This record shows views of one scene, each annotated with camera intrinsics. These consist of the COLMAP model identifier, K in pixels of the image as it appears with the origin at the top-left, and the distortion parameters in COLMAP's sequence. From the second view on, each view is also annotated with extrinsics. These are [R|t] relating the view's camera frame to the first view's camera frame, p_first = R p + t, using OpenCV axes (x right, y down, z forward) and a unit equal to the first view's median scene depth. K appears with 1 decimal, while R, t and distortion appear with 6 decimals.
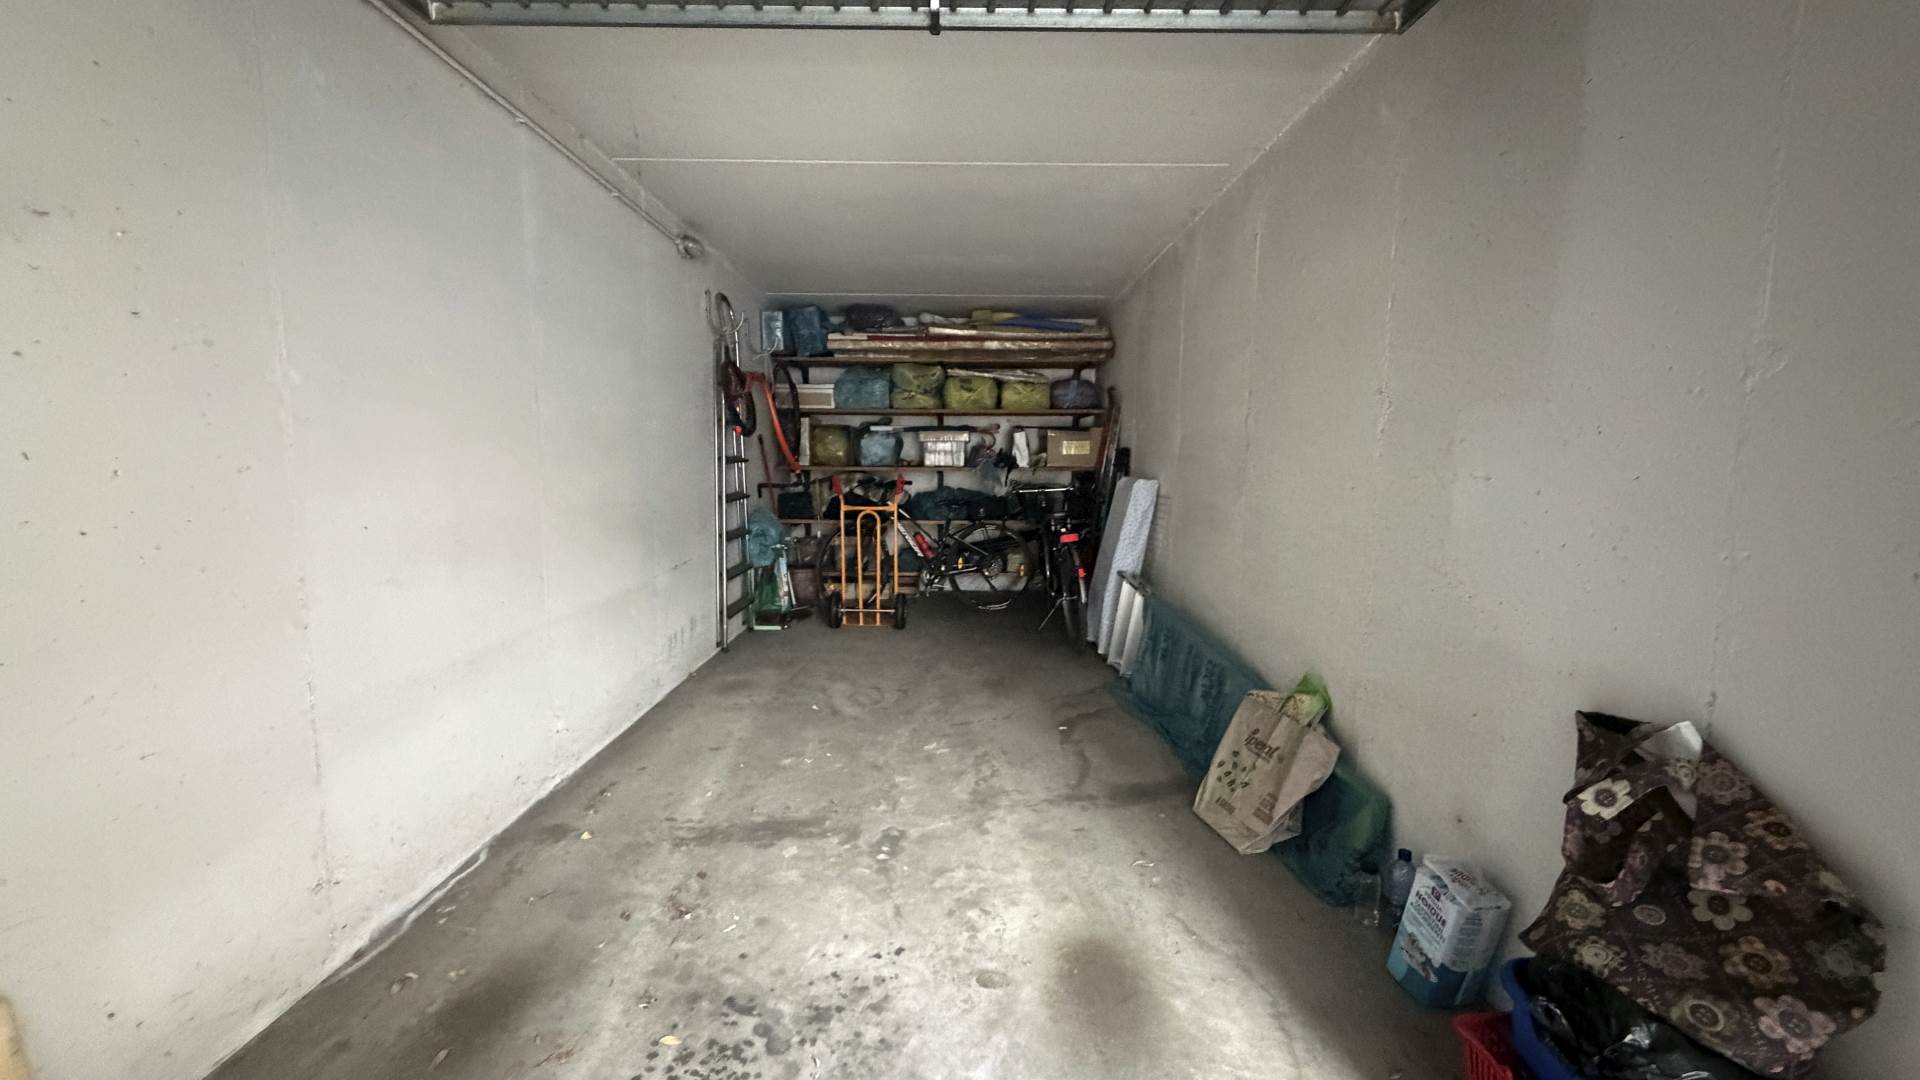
lens RADIAL K [[765.0, 0, 948.3], [0, 765.0, 543.8], [0, 0, 1]] dist [-0.001113, 0.000953]
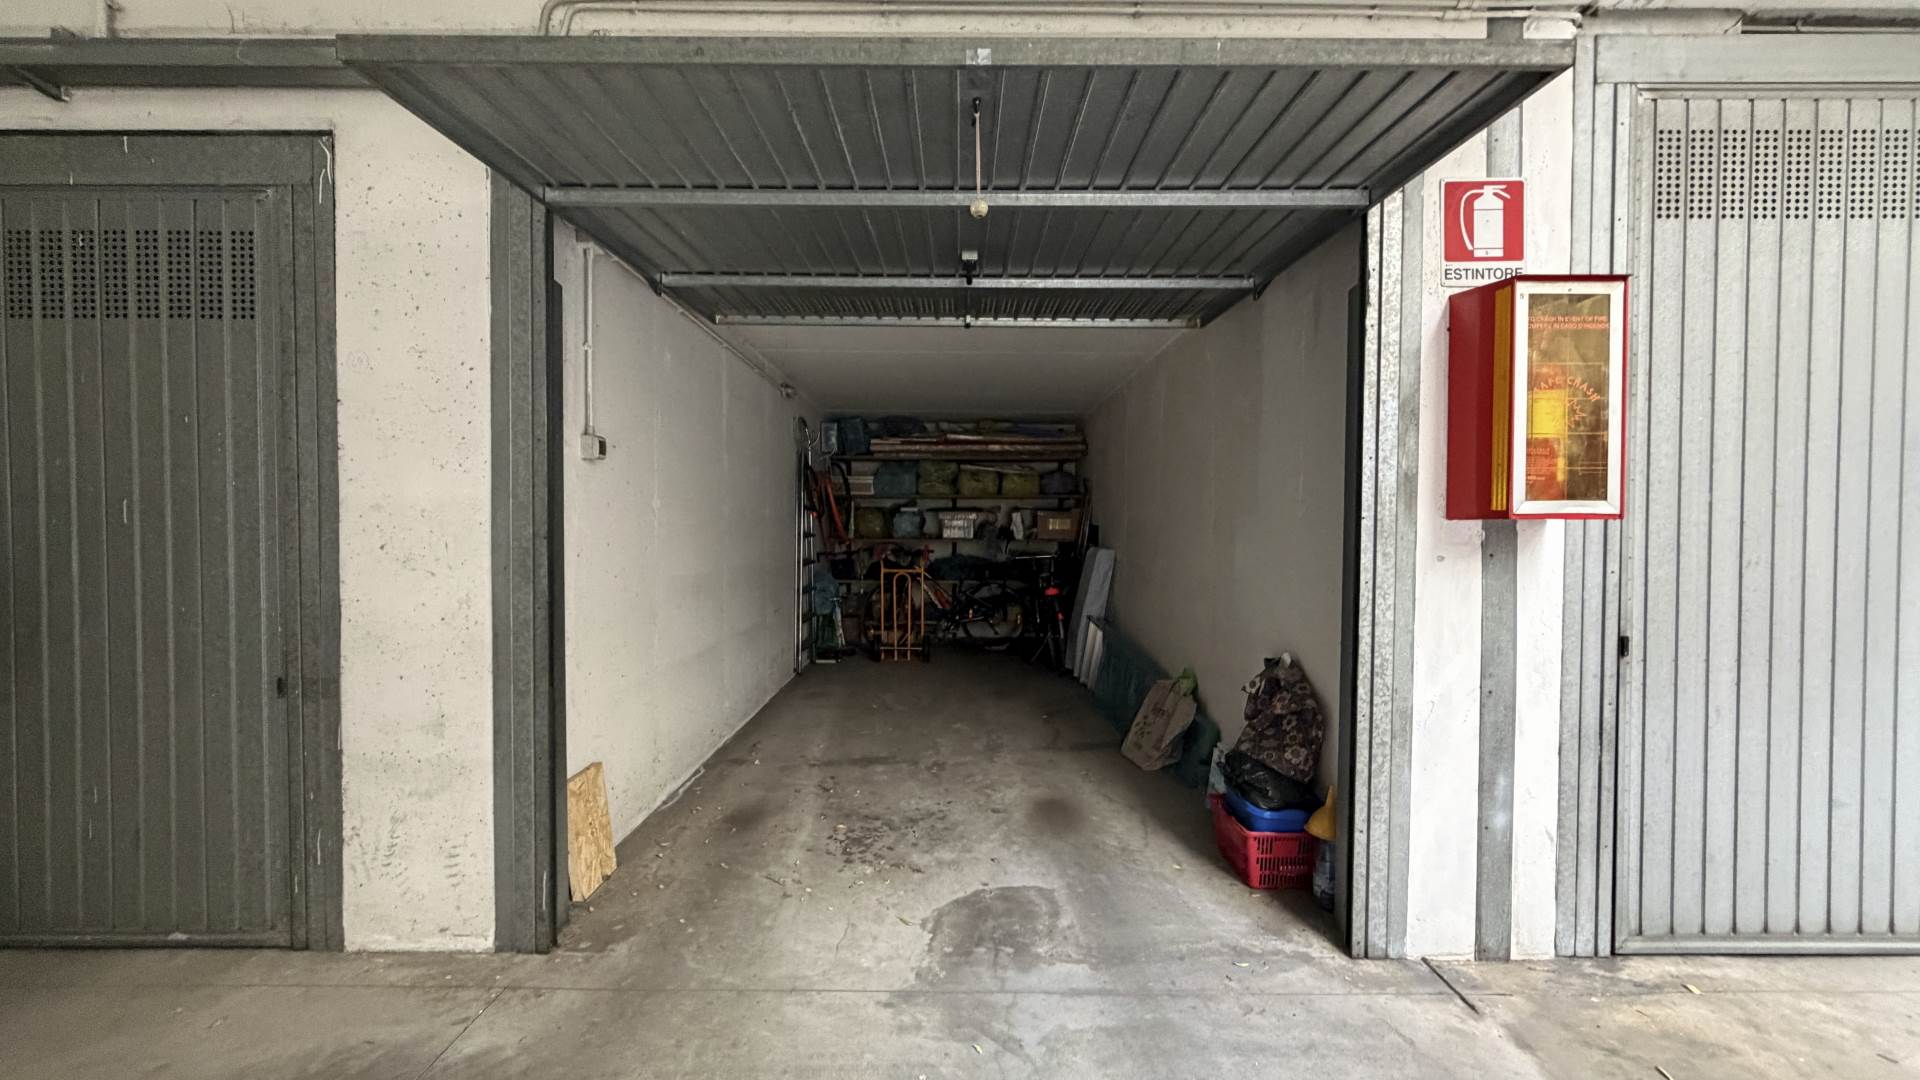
lens RADIAL K [[765.0, 0, 957.5], [0, 765.0, 534.7], [0, 0, 1]] dist [-0.001113, 0.000953]
pose [[0.999953, -0.000758, 0.009699, -0.021339], [0.001714, 0.995090, -0.098963, 0.022045], [-0.009576, 0.098975, 0.995044, -0.320131]]
